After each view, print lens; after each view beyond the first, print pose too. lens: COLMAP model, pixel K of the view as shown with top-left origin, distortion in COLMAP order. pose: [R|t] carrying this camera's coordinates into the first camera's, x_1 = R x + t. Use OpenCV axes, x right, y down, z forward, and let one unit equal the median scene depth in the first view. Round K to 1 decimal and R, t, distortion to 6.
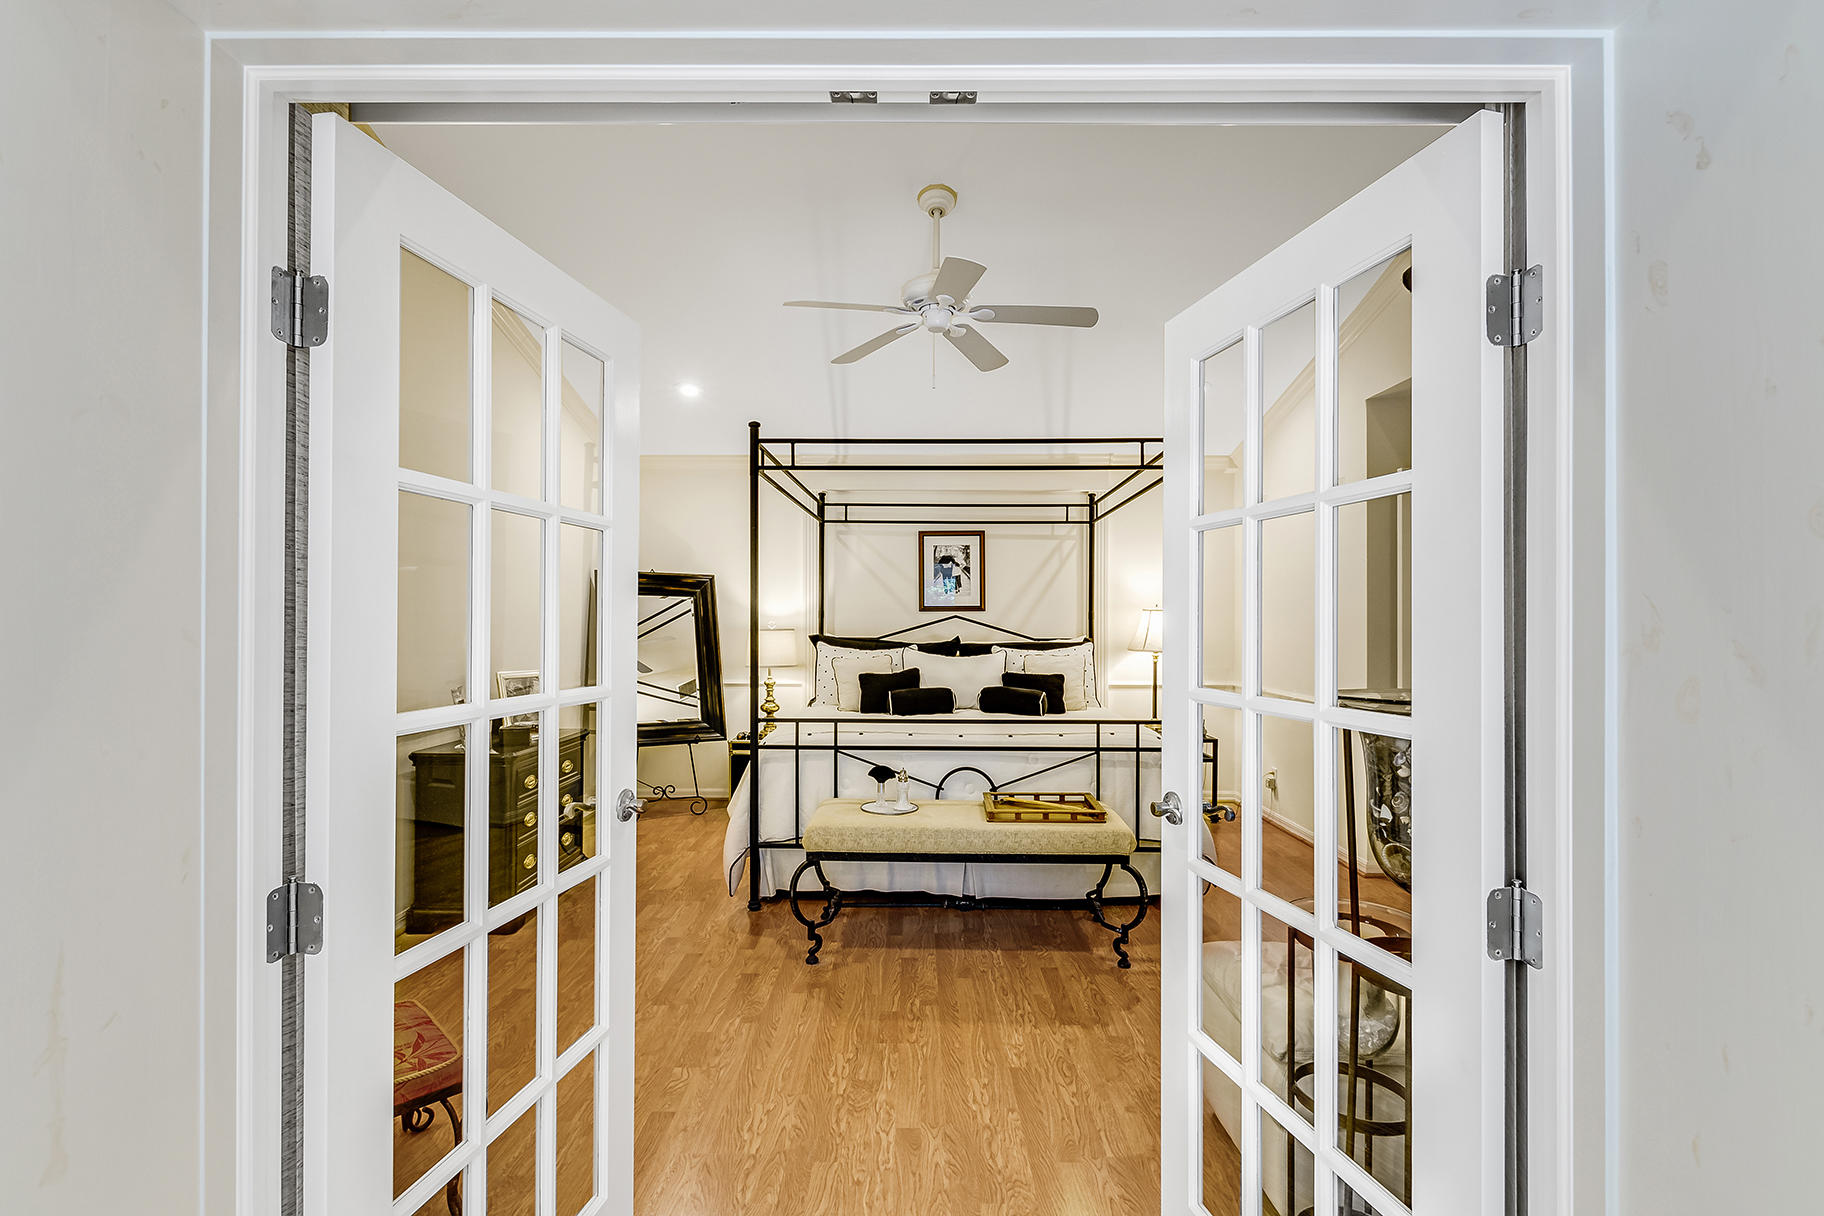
lens RADIAL K [[835.4, 0, 910.4], [0, 835.4, 613.6], [0, 0, 1]] dist [-0.001414, -0.001612]
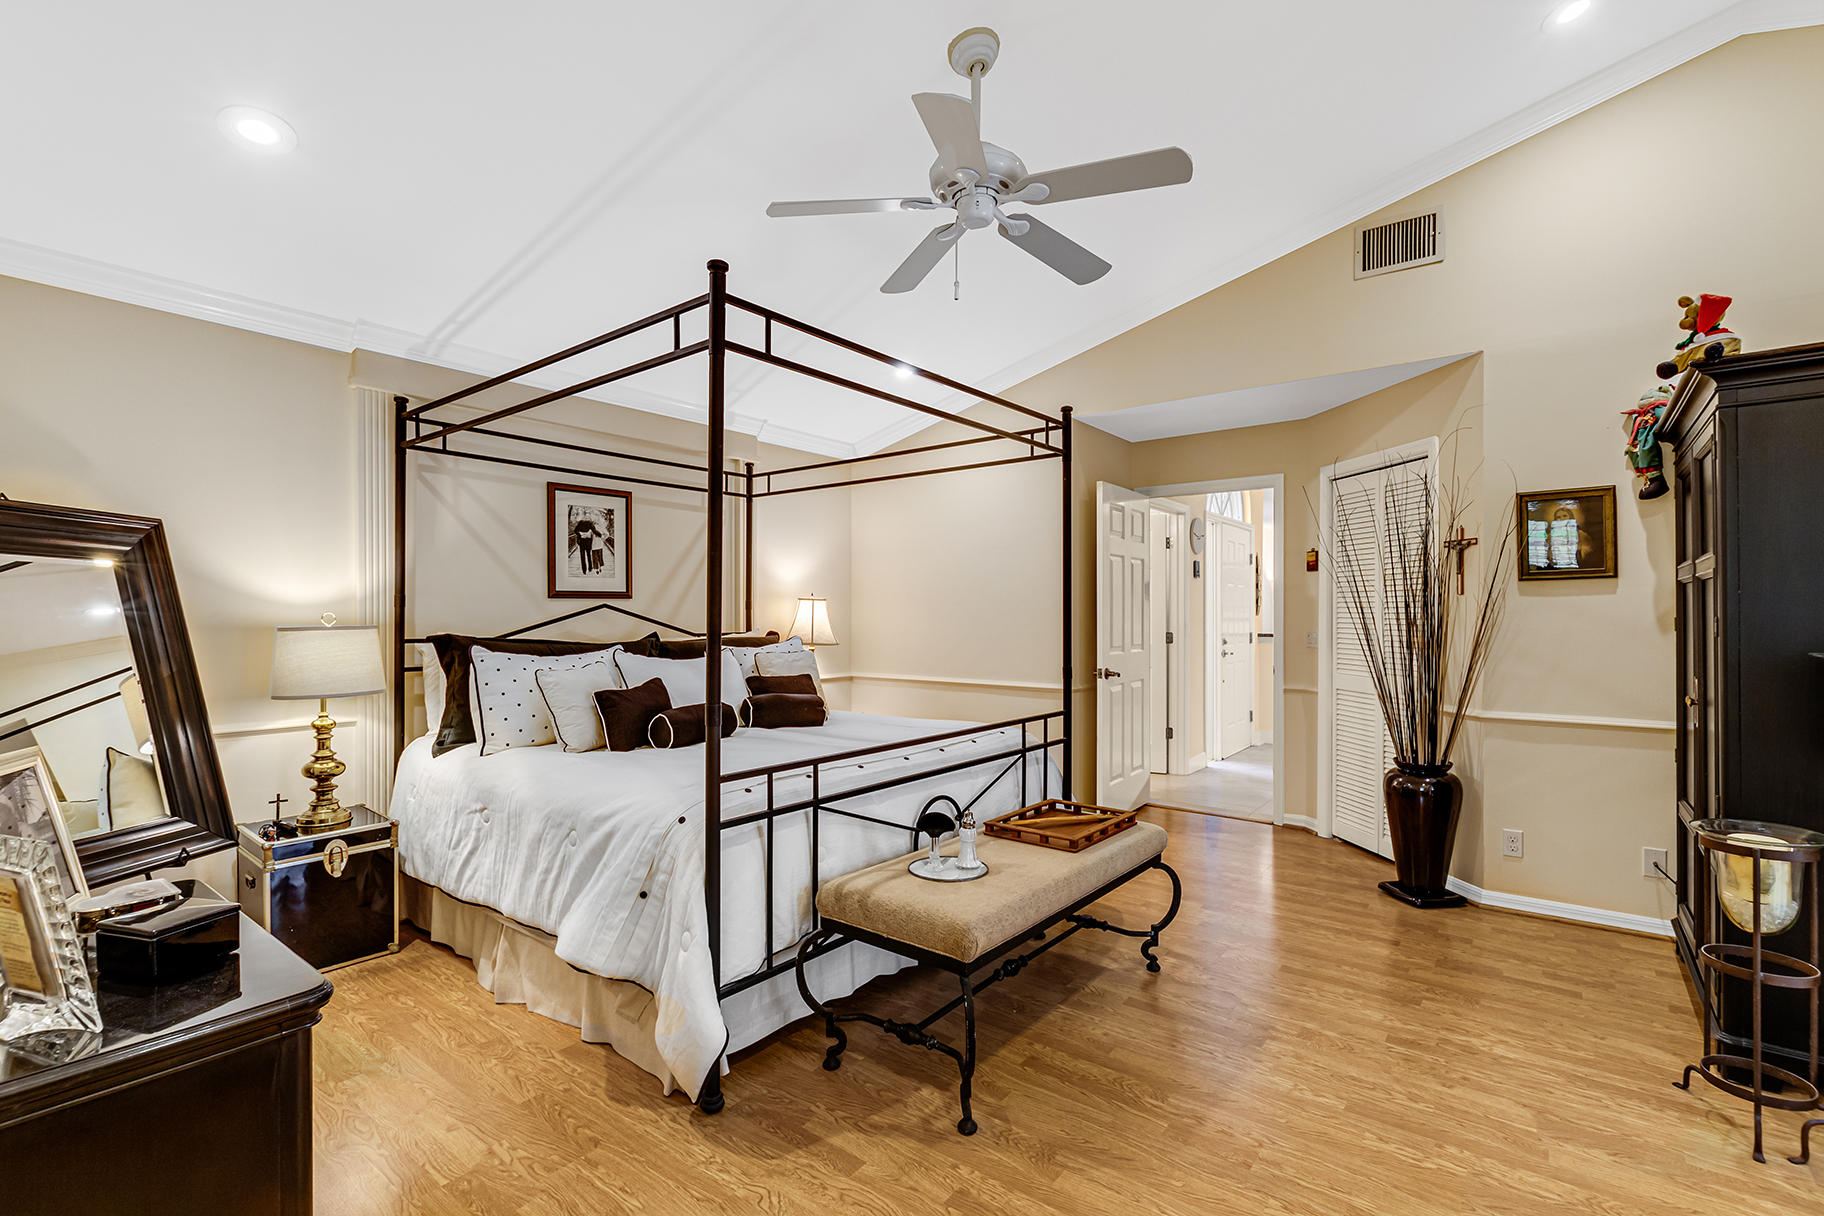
lens RADIAL K [[824.2, 0, 917.3], [0, 824.2, 615.7], [0, 0, 1]] dist [0.004872, -0.002741]
pose [[0.599282, -0.005002, 0.800522, -0.362898], [-0.004181, 0.999947, 0.009377, 0.004411], [-0.800527, -0.008966, 0.599230, 0.357098]]
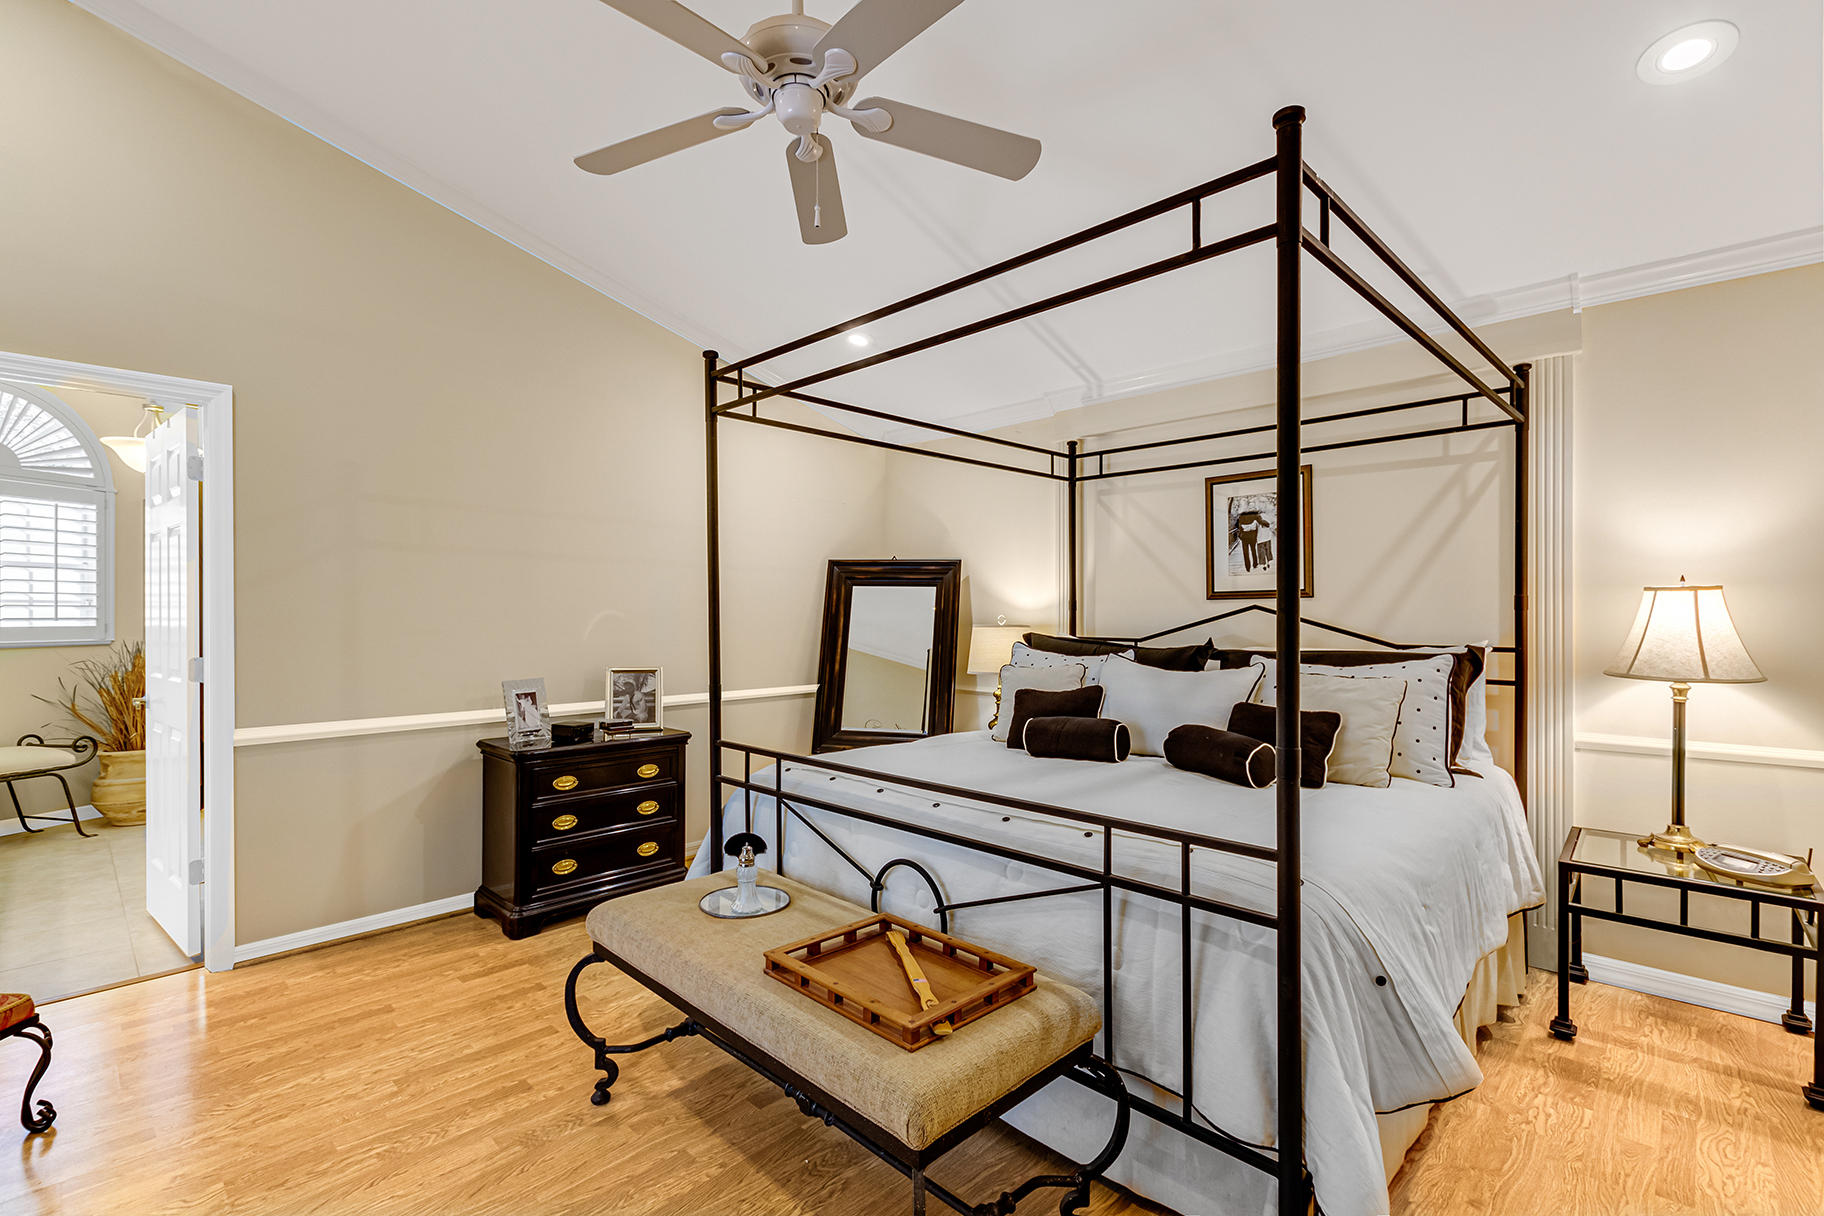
lens RADIAL K [[835.4, 0, 911.0], [0, 835.4, 614.0], [0, 0, 1]] dist [-0.001414, -0.001612]
pose [[0.722181, -0.004239, -0.691691, 0.305427], [0.006478, 0.999979, 0.000635, 0.006761], [0.691674, -0.004940, 0.722193, 0.374361]]
